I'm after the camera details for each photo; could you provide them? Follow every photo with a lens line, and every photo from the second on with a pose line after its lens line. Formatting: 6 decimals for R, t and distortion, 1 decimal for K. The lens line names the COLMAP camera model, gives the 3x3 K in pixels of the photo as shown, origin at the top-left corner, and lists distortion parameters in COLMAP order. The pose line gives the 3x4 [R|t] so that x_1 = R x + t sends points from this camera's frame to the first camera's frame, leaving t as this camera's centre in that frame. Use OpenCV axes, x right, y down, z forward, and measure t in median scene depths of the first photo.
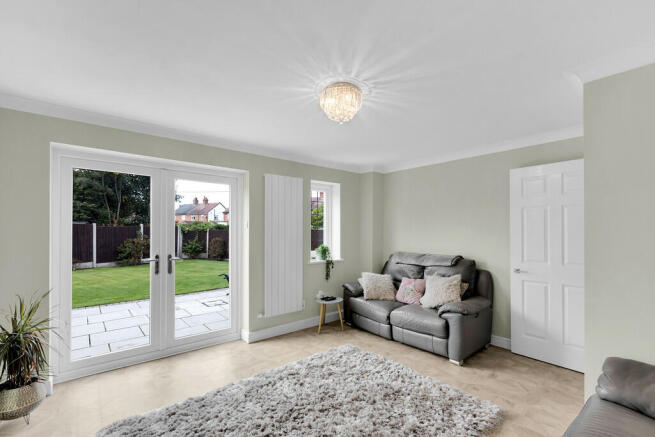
lens RADIAL K [[299.6, 0, 331.3], [0, 299.6, 221.5], [0, 0, 1]] dist [-0.001677, -0.001055]
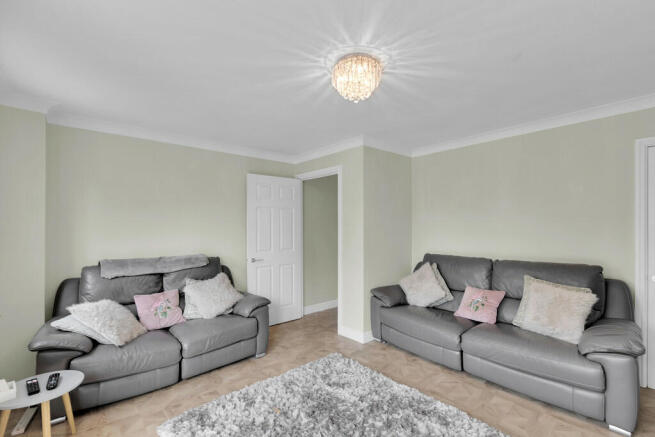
lens RADIAL K [[285.0, 0, 327.5], [0, 285.0, 218.5], [0, 0, 1]] dist [-0.001063, -0.000202]
pose [[-0.020921, 0.027178, 0.999412, -0.517140], [-0.023755, 0.999335, -0.027673, 0.023237], [-0.999499, -0.024320, -0.020261, 0.723520]]
